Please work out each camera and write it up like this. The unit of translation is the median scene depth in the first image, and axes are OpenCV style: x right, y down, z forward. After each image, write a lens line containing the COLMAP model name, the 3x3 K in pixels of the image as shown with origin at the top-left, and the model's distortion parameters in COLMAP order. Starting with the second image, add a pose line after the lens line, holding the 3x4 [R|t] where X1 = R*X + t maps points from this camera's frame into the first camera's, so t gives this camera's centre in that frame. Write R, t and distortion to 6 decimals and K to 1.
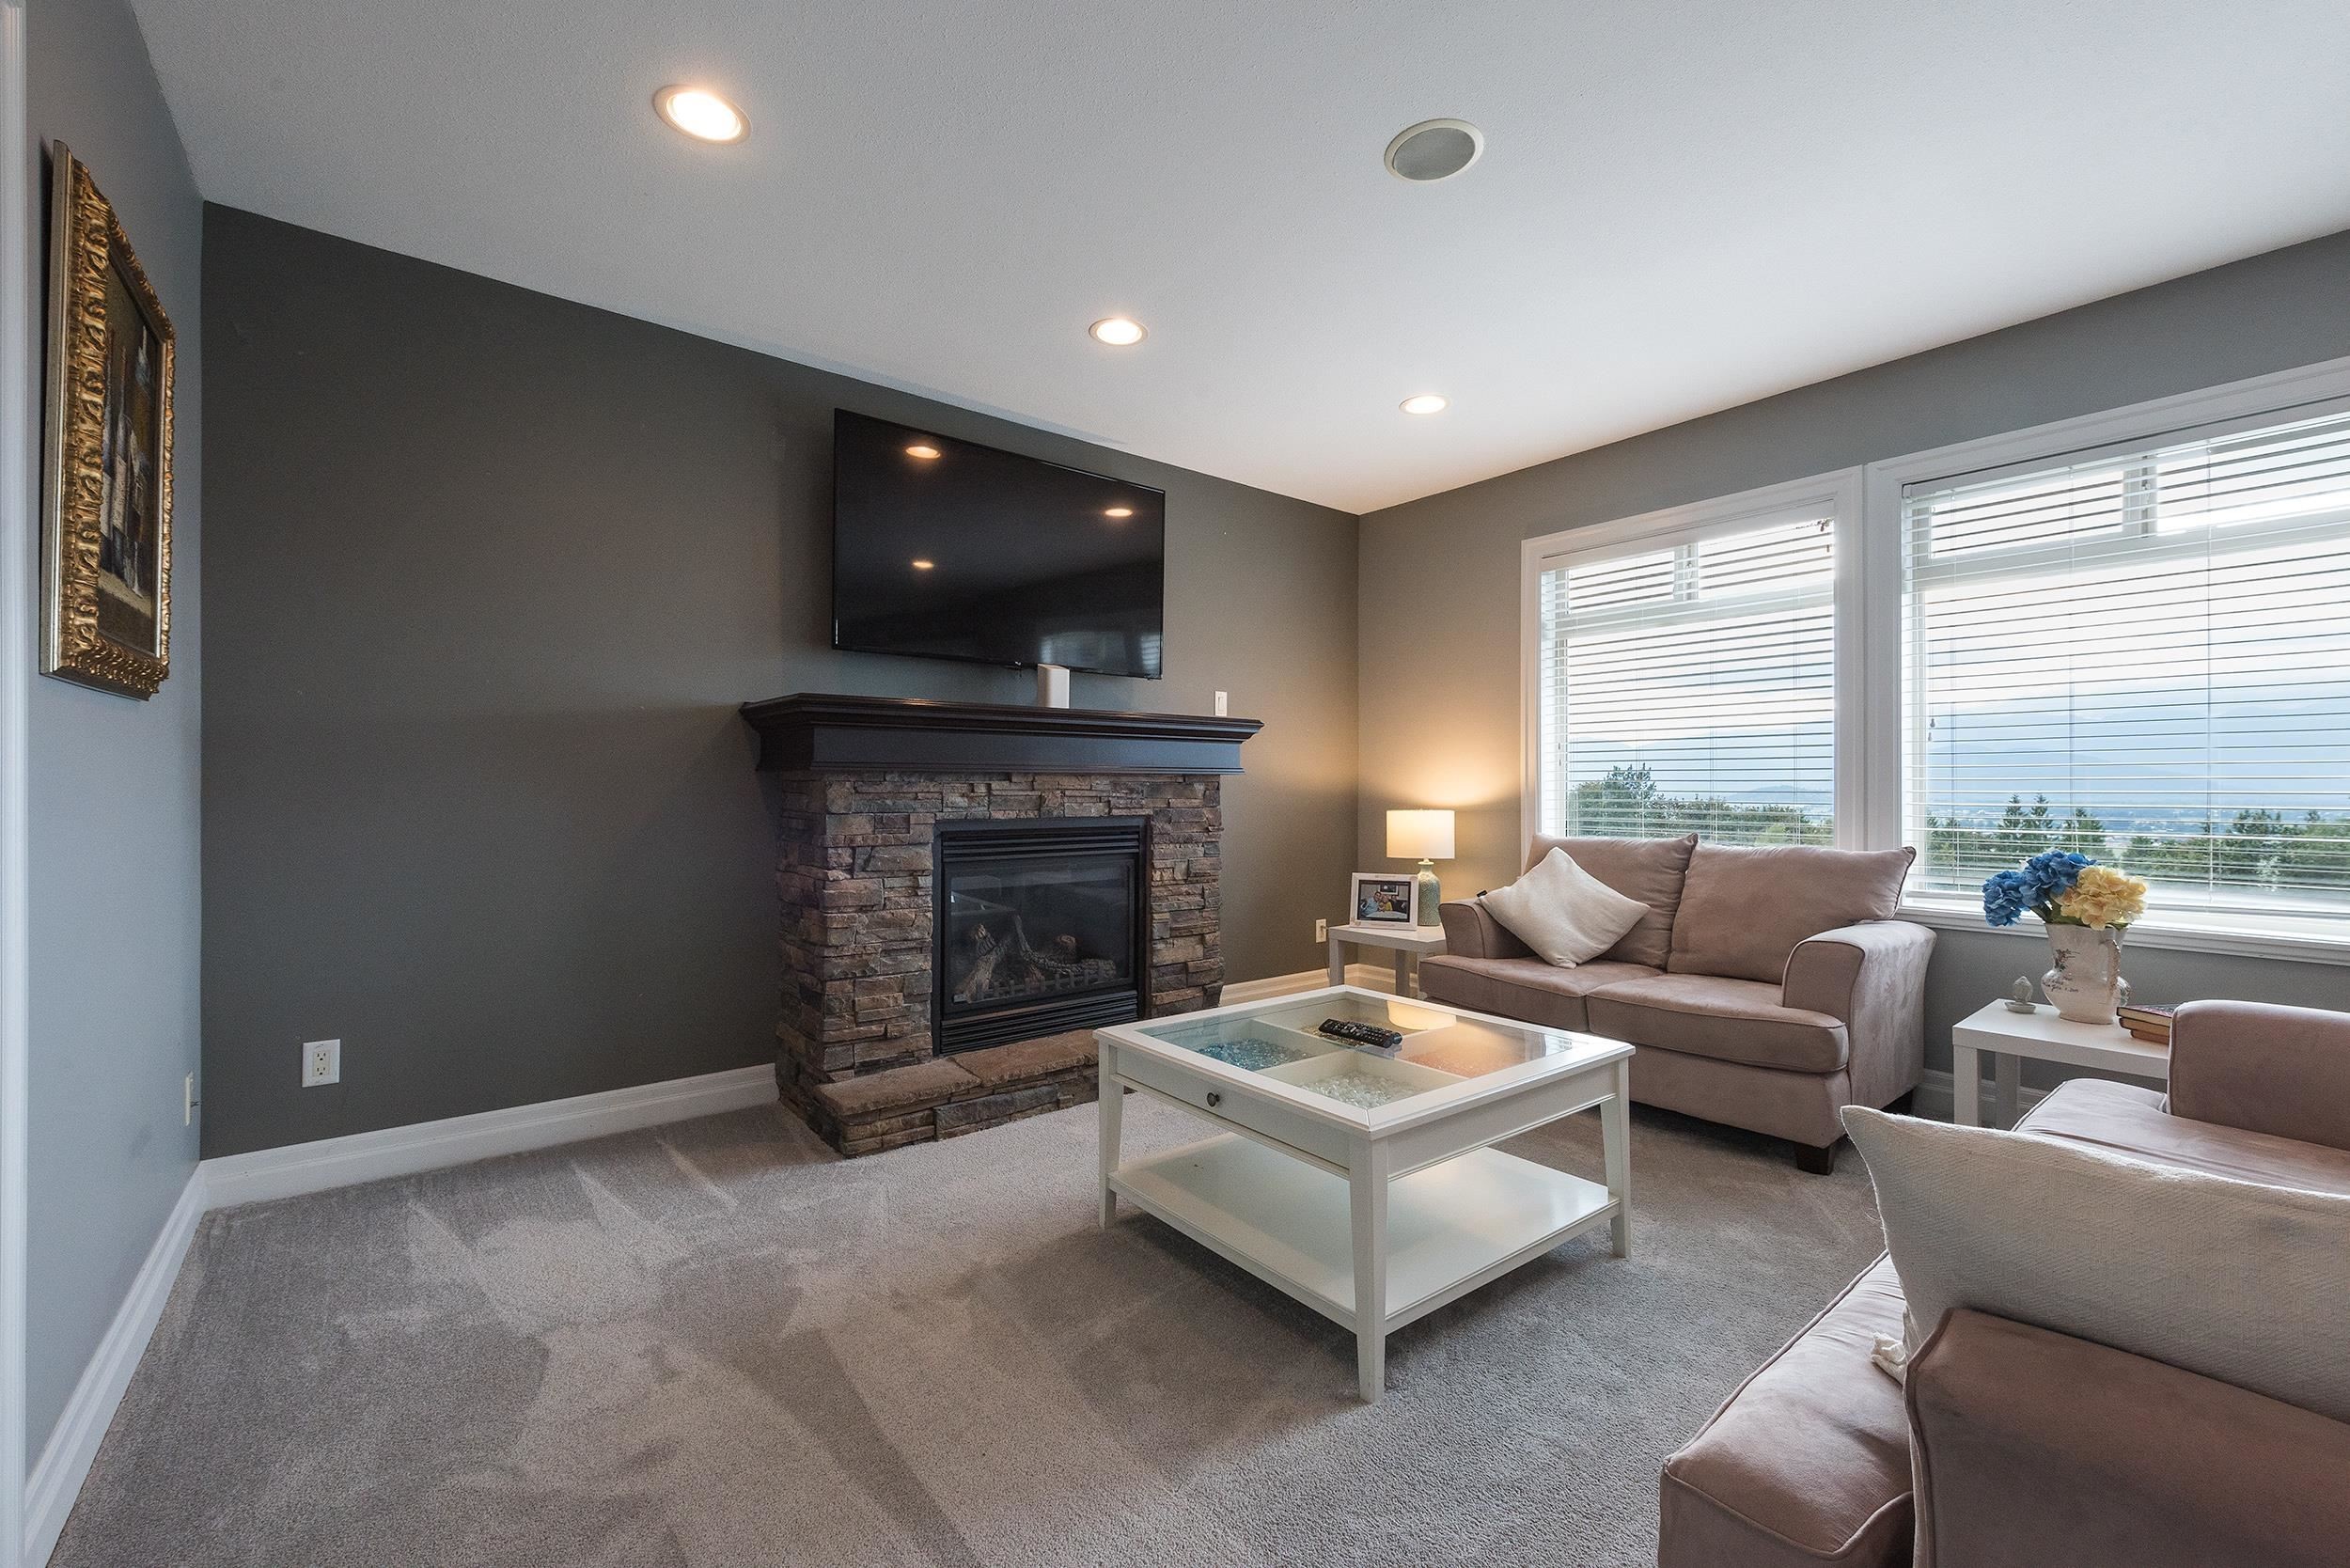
lens RADIAL K [[948.2, 0, 1196.5], [0, 948.2, 780.4], [0, 0, 1]] dist [0.001143, 0.000102]
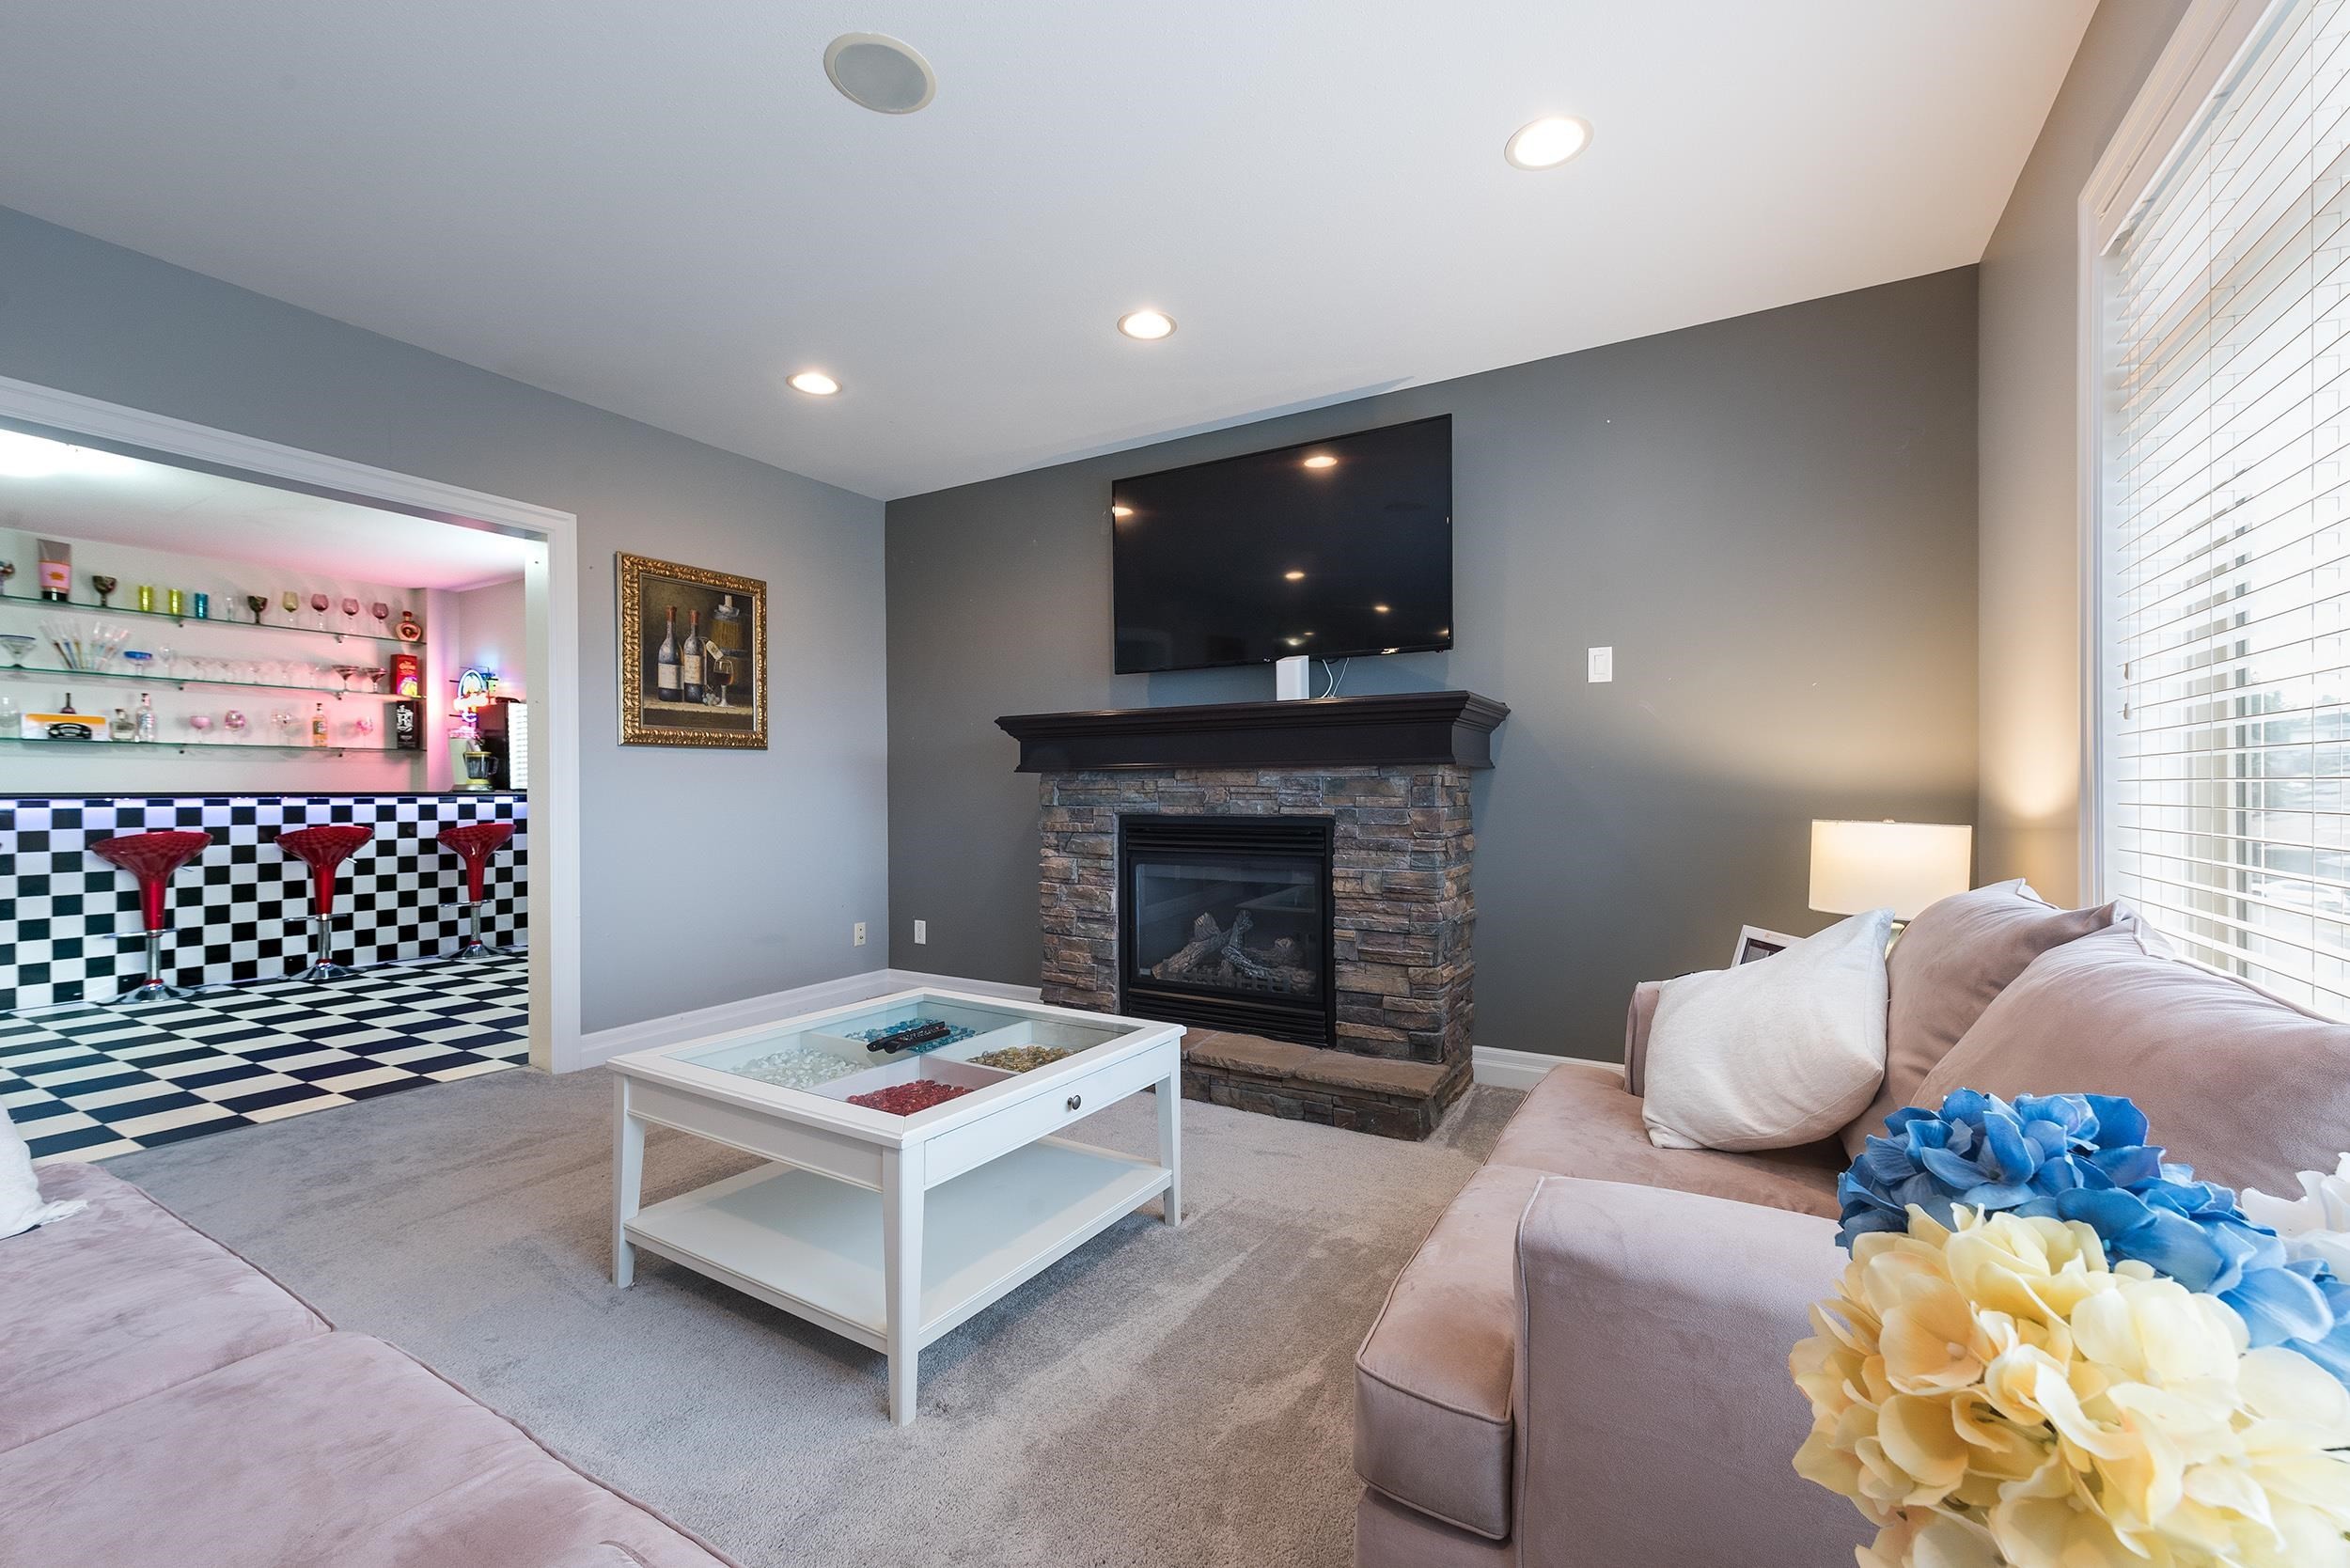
lens RADIAL K [[948.2, 0, 1195.6], [0, 948.2, 791.6], [0, 0, 1]] dist [0.001143, 0.000102]
pose [[0.358356, -0.004177, -0.933576, 0.720498], [0.008480, 0.999963, -0.001219, 0.015123], [0.933547, -0.007480, 0.358378, 0.572313]]
